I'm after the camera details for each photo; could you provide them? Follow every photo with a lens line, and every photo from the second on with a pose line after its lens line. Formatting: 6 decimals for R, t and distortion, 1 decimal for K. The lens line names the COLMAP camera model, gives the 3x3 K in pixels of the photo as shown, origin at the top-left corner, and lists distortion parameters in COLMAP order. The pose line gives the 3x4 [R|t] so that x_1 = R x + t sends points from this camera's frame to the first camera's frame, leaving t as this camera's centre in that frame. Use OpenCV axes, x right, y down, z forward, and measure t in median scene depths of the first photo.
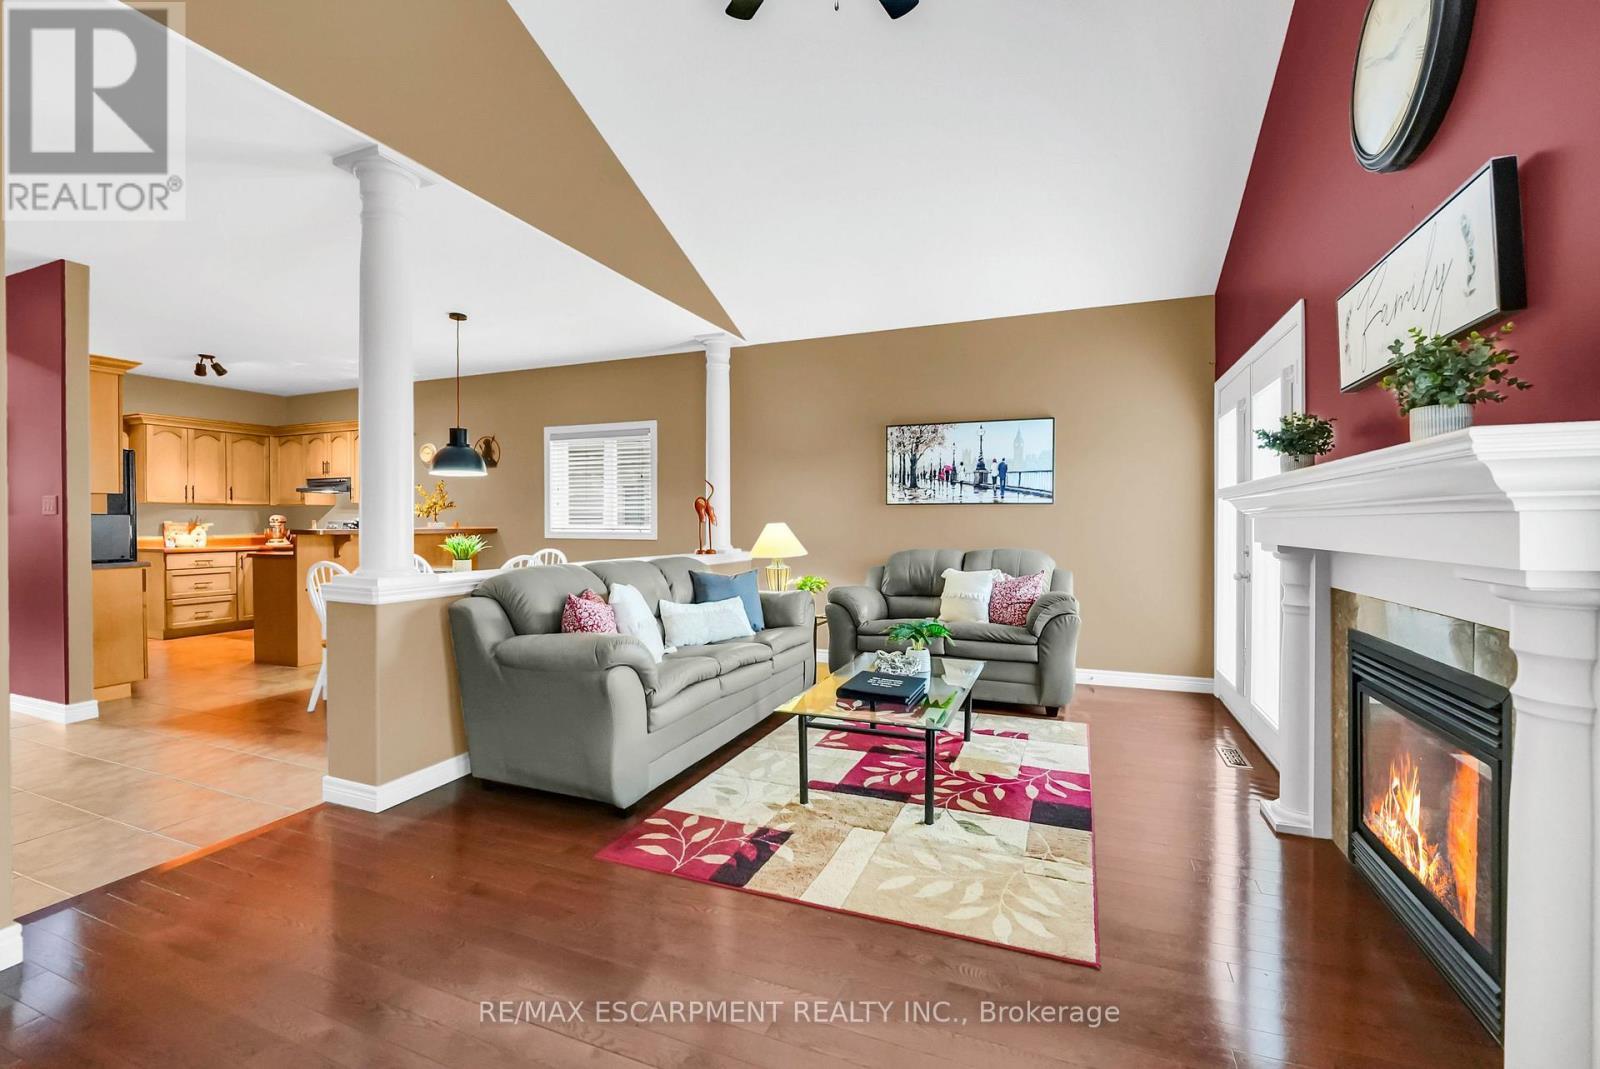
lens RADIAL K [[661.4, 0, 805.7], [0, 661.4, 526.6], [0, 0, 1]] dist [0.000735, 0.000234]
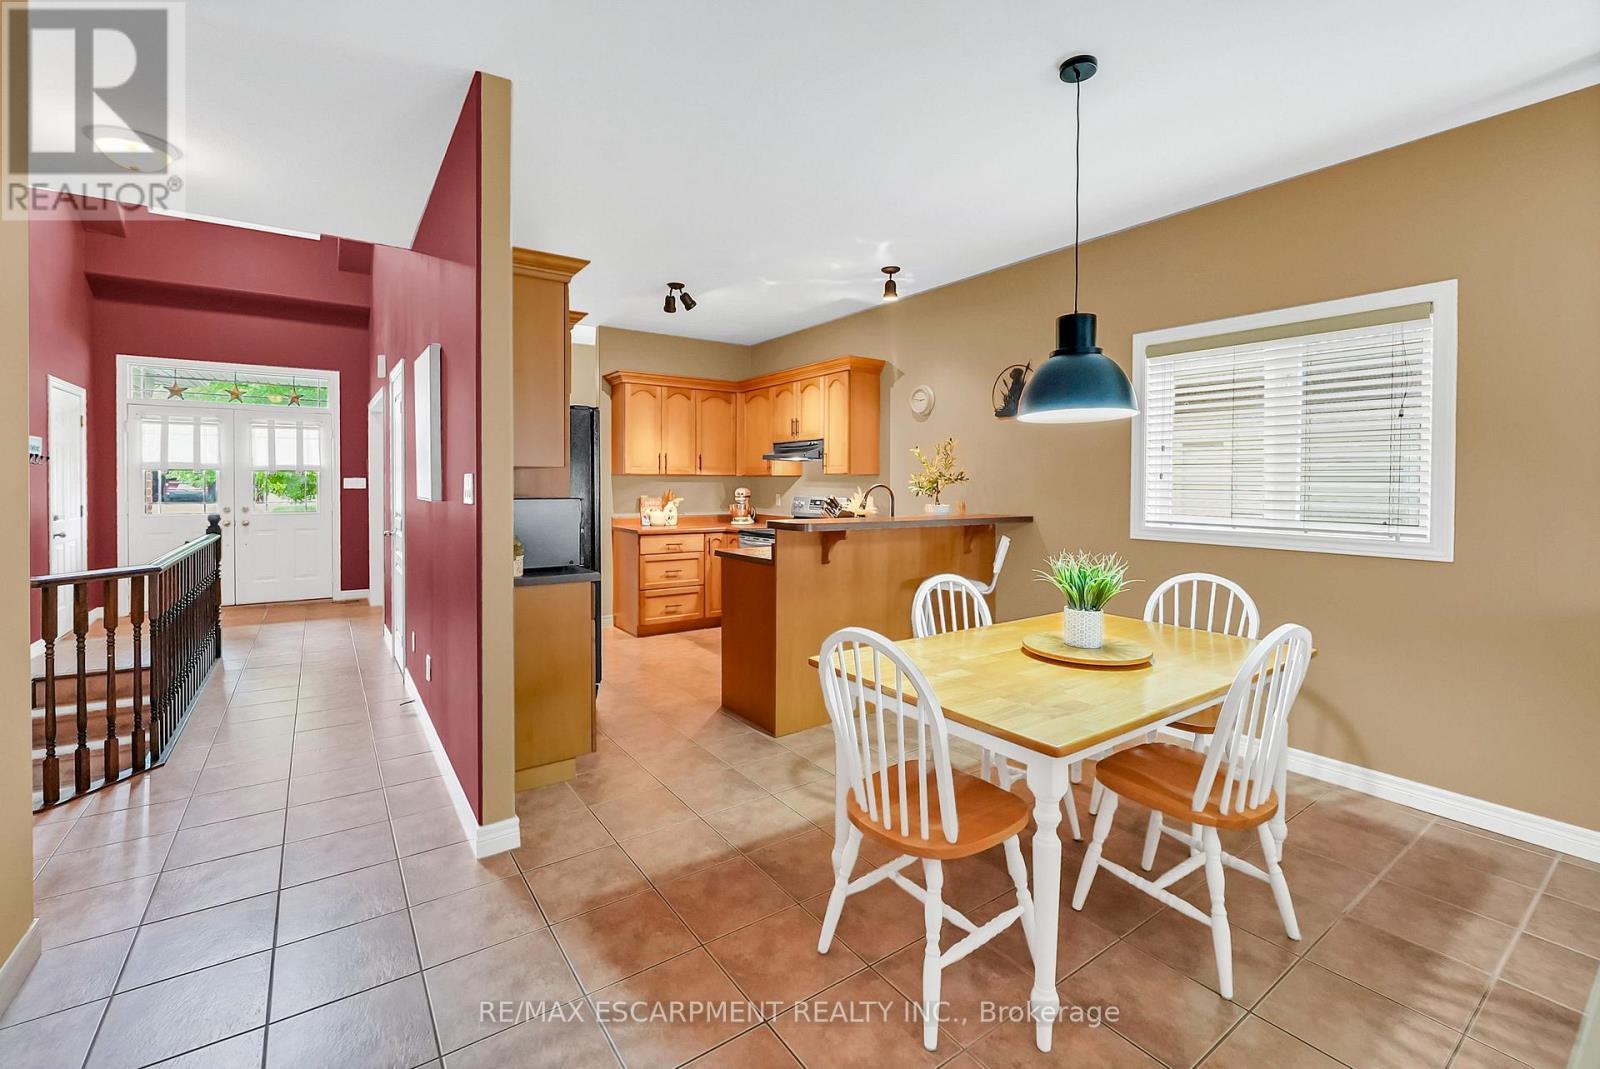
lens RADIAL K [[661.4, 0, 800.9], [0, 661.4, 501.5], [0, 0, 1]] dist [0.000735, 0.000234]
pose [[0.842044, 0.020885, -0.539004, -0.316827], [-0.011169, 0.999711, 0.021288, -0.020436], [0.539293, -0.011905, 0.842034, 0.373563]]
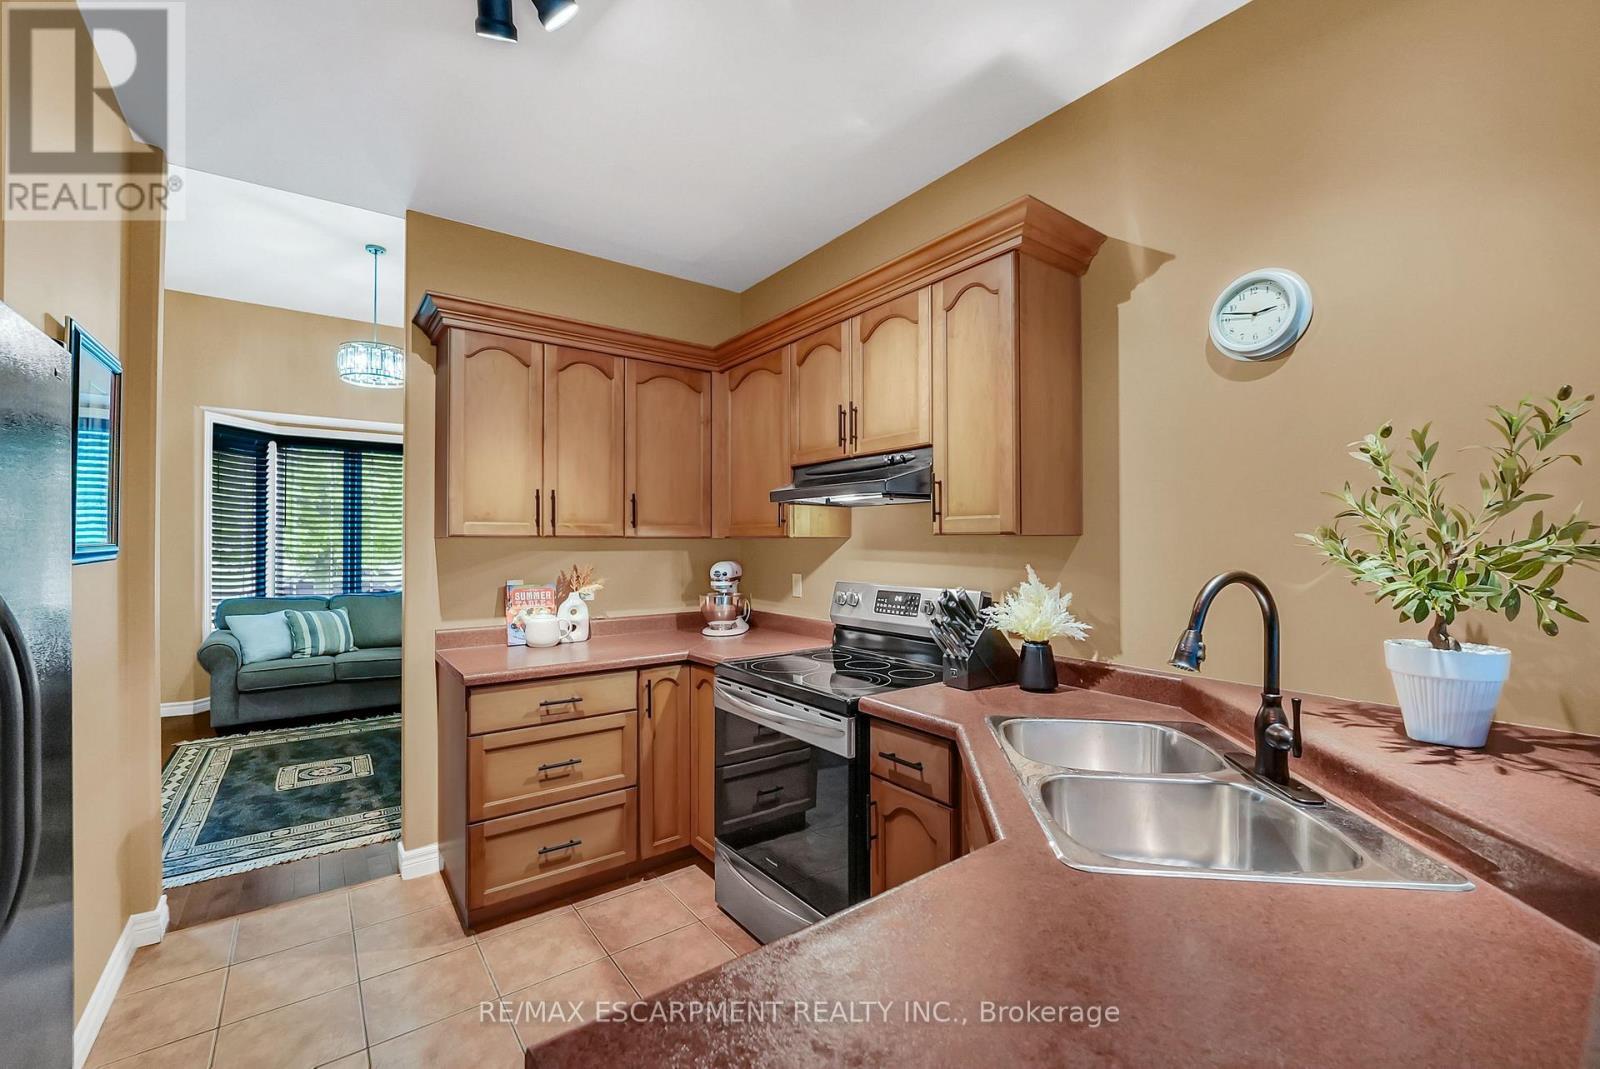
lens RADIAL K [[661.4, 0, 832.9], [0, 661.4, 535.8], [0, 0, 1]] dist [0.000735, 0.000234]
pose [[0.877965, -0.004333, -0.478705, -0.589290], [-0.003245, 0.999882, -0.015003, -0.030066], [0.478713, 0.014725, 0.877848, 0.728350]]
